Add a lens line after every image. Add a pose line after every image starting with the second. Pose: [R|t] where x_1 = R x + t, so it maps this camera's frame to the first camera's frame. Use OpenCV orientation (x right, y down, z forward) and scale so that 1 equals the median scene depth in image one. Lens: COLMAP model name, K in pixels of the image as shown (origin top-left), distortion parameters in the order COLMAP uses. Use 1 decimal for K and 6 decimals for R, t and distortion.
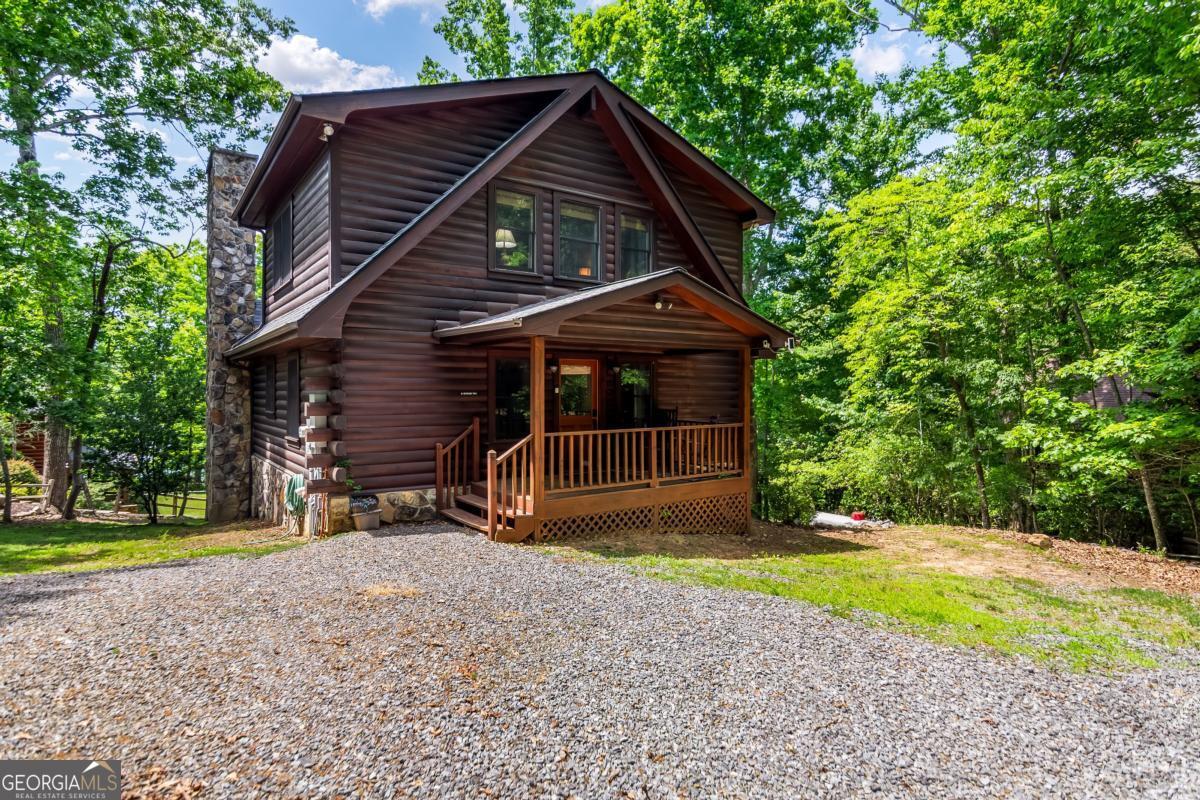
lens RADIAL K [[639.2, 0, 600.0], [0, 639.2, 400.0], [0, 0, 1]] dist [0.001507, 0.000371]
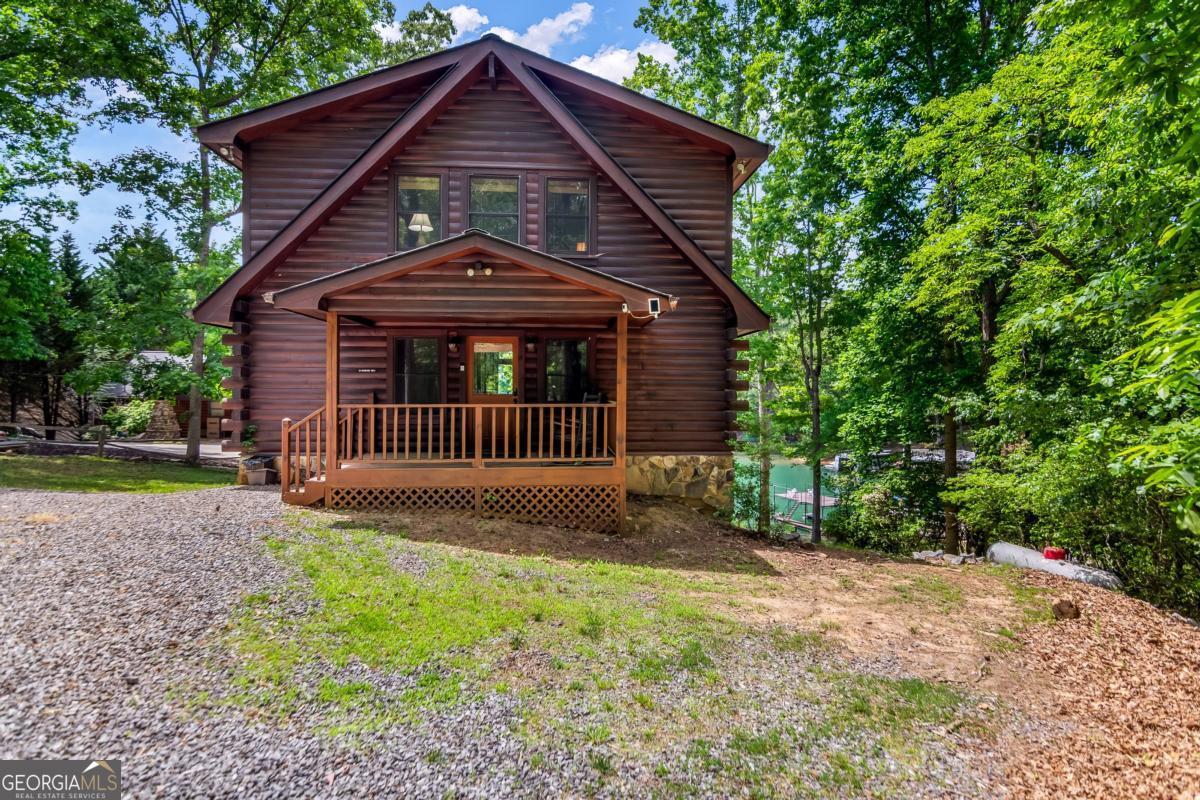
lens RADIAL K [[639.2, 0, 600.0], [0, 639.2, 400.0], [0, 0, 1]] dist [0.001507, 0.000371]
pose [[0.853164, 0.009920, -0.521548, 0.614957], [-0.009468, 0.999949, 0.003533, 0.027923], [0.521557, 0.001924, 0.853214, 0.252587]]
